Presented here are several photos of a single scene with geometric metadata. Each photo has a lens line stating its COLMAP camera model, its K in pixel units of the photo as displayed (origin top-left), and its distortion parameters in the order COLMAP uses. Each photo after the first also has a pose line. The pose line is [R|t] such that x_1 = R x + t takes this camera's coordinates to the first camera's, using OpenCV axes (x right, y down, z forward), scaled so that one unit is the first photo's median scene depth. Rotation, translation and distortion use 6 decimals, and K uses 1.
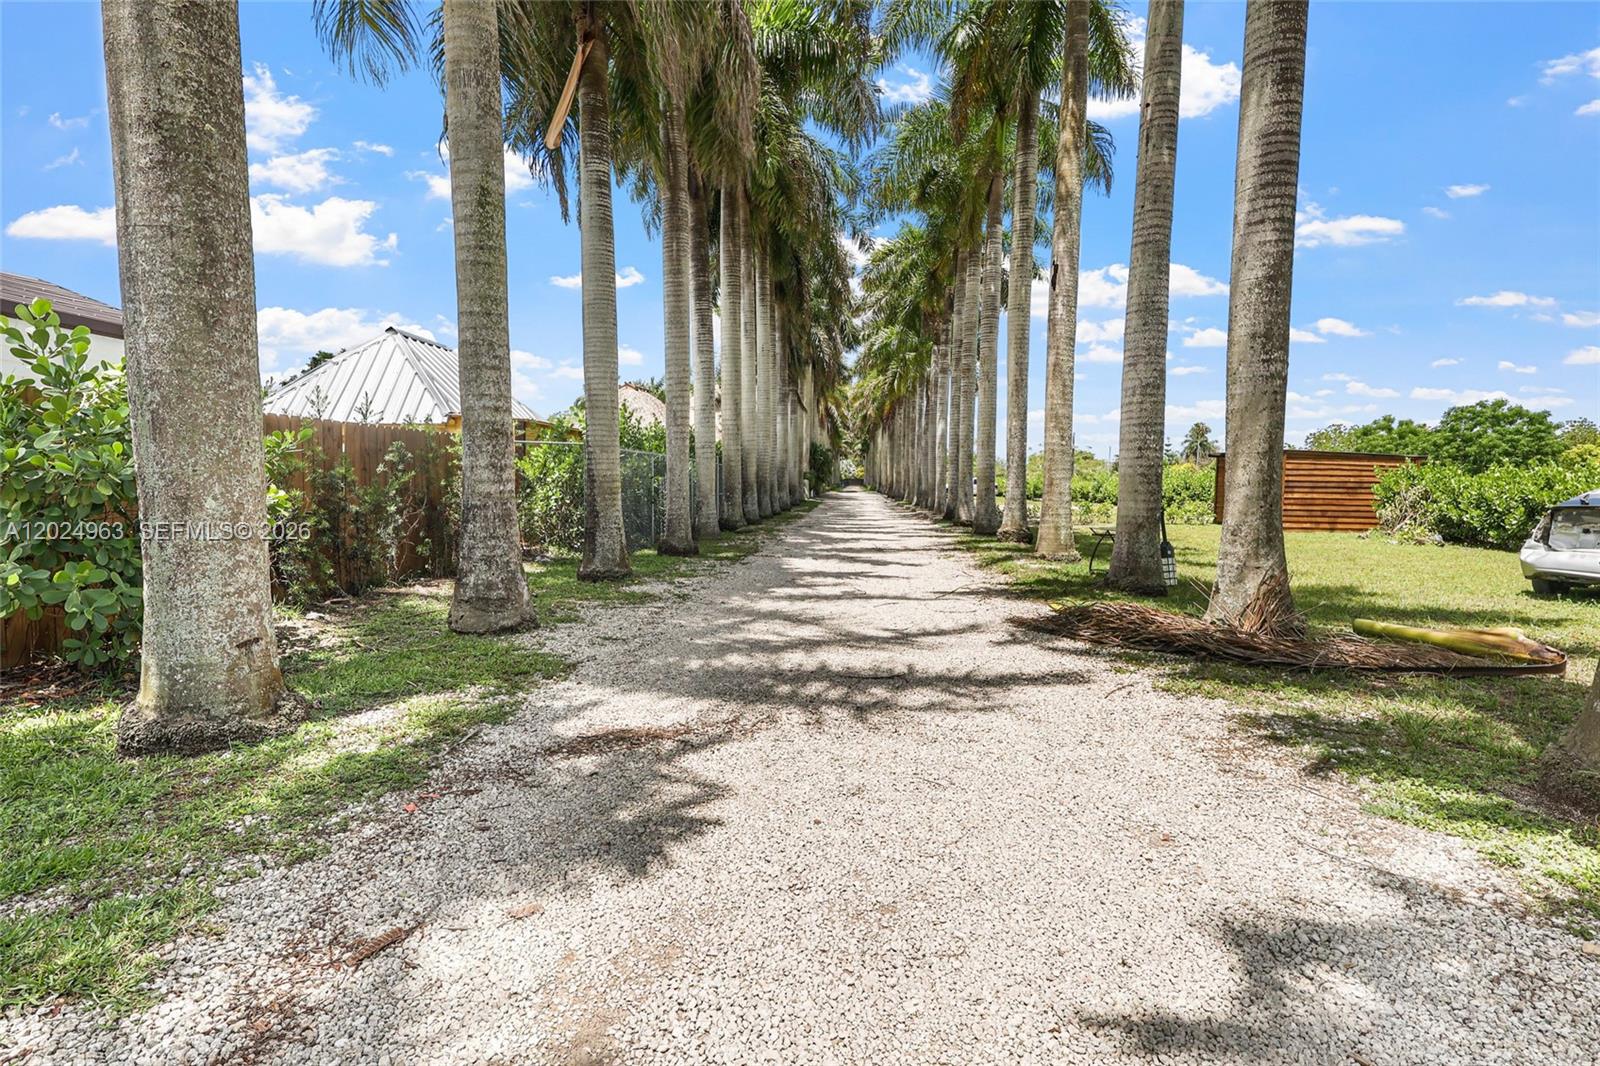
lens RADIAL K [[745.4, 0, 792.9], [0, 745.4, 536.3], [0, 0, 1]] dist [0.000224, 0.000053]
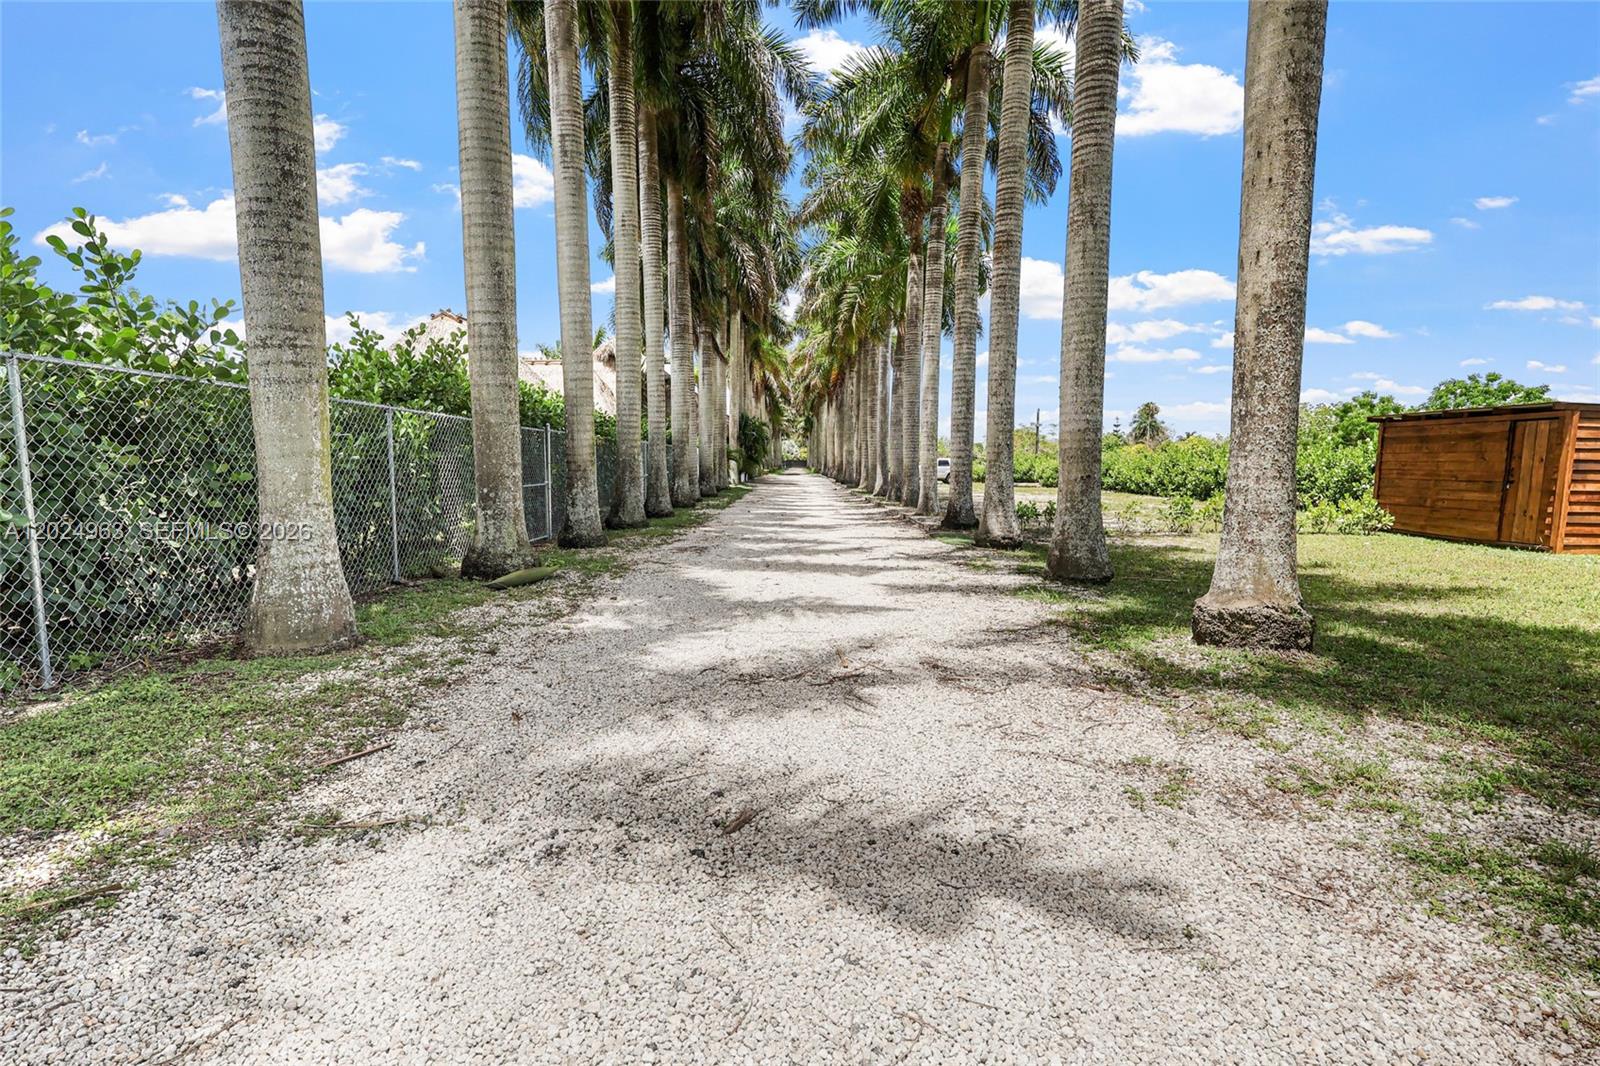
lens RADIAL K [[745.4, 0, 792.9], [0, 745.4, 536.3], [0, 0, 1]] dist [0.000224, 0.000053]
pose [[0.997153, -0.007506, 0.075027, 0.017993], [0.005676, 0.999682, 0.024567, -0.013433], [-0.075188, -0.024071, 0.996879, 0.187522]]
